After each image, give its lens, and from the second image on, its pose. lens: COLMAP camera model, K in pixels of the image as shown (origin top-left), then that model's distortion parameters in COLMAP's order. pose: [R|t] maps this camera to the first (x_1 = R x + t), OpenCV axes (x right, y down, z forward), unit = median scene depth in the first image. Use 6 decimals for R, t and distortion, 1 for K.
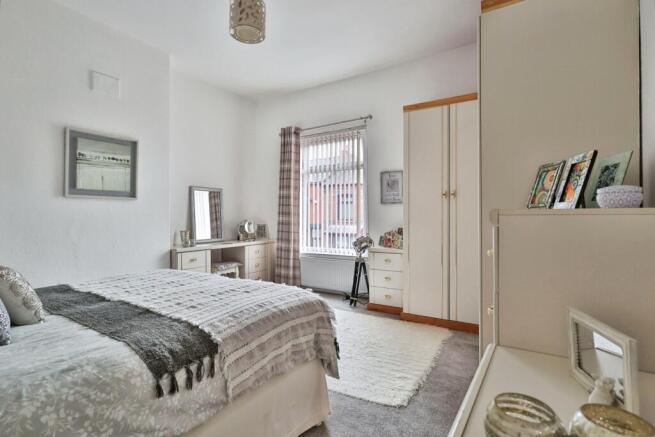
lens RADIAL K [[326.1, 0, 327.1], [0, 326.1, 216.1], [0, 0, 1]] dist [0.000085, 0.000023]
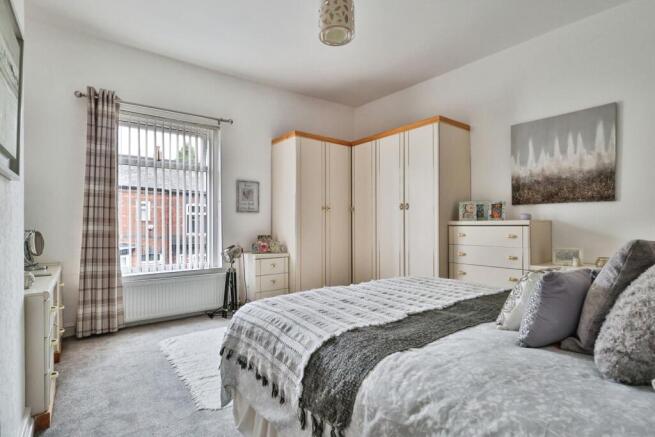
lens RADIAL K [[323.0, 0, 315.7], [0, 323.0, 221.0], [0, 0, 1]] dist [0.001699, 0.000795]
pose [[0.339126, 0.005012, 0.940728, -0.661017], [-0.006838, 0.999973, -0.002863, -0.008204], [-0.940716, -0.005462, 0.339151, 0.417932]]
